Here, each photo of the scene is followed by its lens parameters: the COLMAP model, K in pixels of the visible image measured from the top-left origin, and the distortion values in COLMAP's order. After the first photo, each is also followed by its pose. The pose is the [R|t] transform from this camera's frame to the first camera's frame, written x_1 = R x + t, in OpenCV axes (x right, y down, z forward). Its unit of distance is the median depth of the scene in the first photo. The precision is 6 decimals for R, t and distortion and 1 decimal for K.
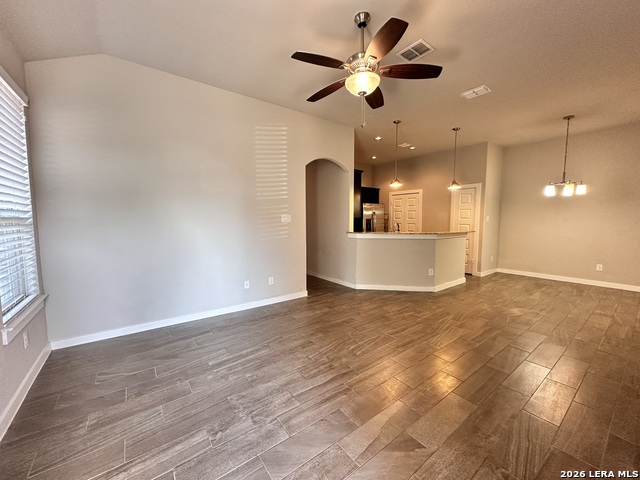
lens RADIAL K [[255.4, 0, 320.0], [0, 255.4, 240.0], [0, 0, 1]] dist [0.001557, 0.000172]
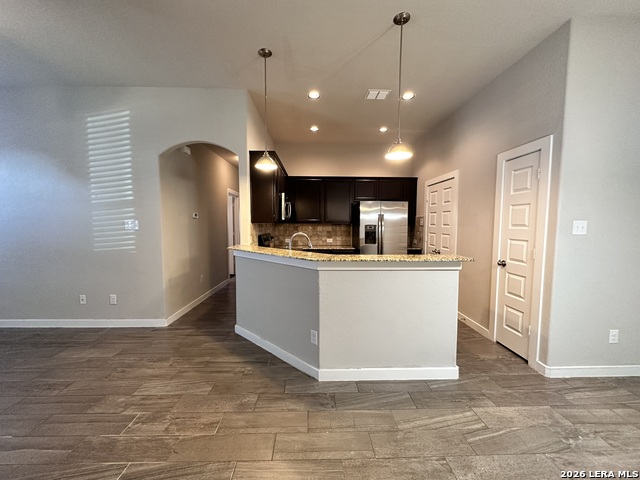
lens RADIAL K [[255.0, 0, 320.9], [0, 255.0, 241.7], [0, 0, 1]] dist [-0.001285, -0.000135]
pose [[0.814031, 0.042074, -0.579296, 0.585930], [-0.050731, 0.998712, 0.001248, -0.045459], [0.578602, 0.028372, 0.815116, 0.498441]]
